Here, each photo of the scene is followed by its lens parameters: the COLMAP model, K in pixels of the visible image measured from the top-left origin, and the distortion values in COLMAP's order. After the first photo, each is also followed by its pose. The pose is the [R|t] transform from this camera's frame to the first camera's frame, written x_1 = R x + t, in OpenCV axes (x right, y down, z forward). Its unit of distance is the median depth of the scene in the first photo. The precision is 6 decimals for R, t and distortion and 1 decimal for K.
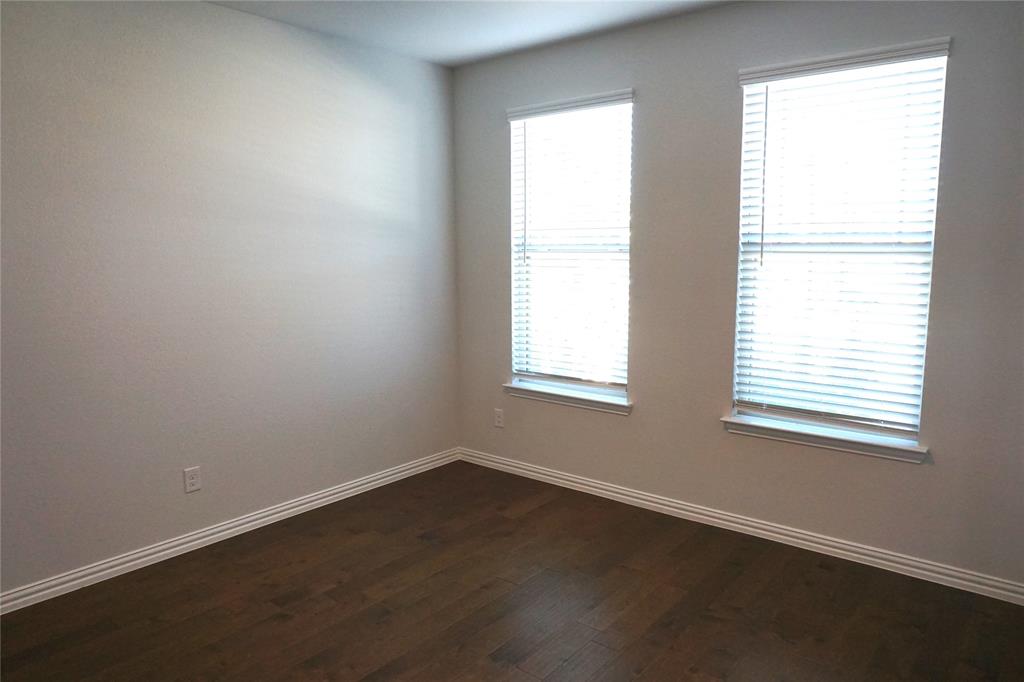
lens RADIAL K [[692.4, 0, 514.0], [0, 692.4, 338.7], [0, 0, 1]] dist [-0.030879, 0.025732]
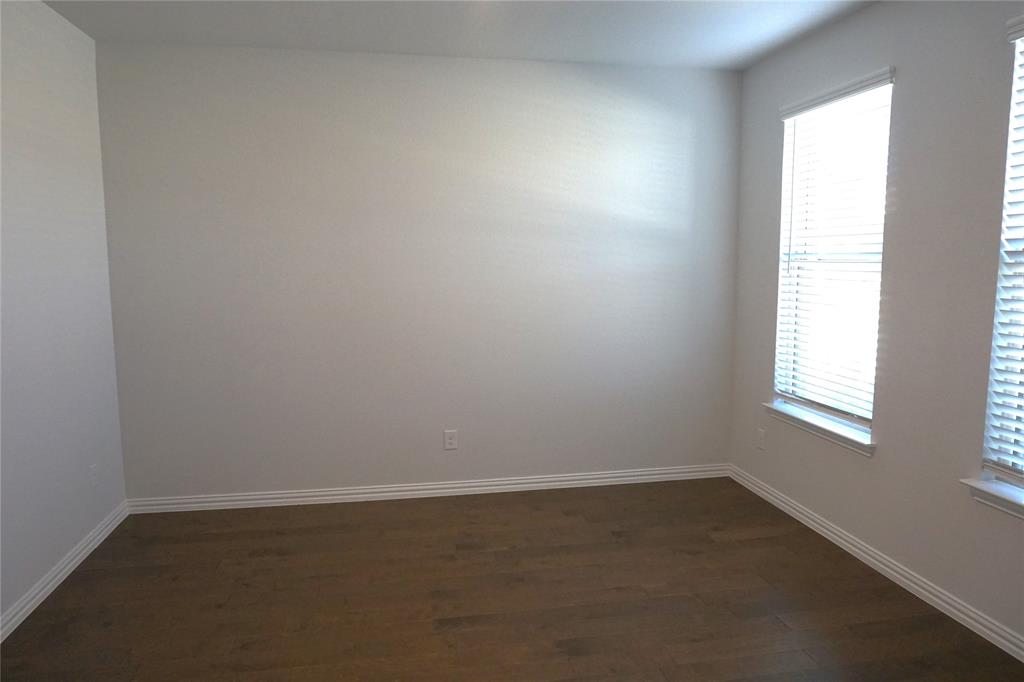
lens RADIAL K [[692.4, 0, 516.5], [0, 692.4, 341.5], [0, 0, 1]] dist [-0.030879, 0.025732]
pose [[0.769256, 0.079348, -0.633994, 0.352933], [-0.084738, 0.996163, 0.021860, -0.010724], [0.633296, 0.036908, 0.773029, 0.078643]]
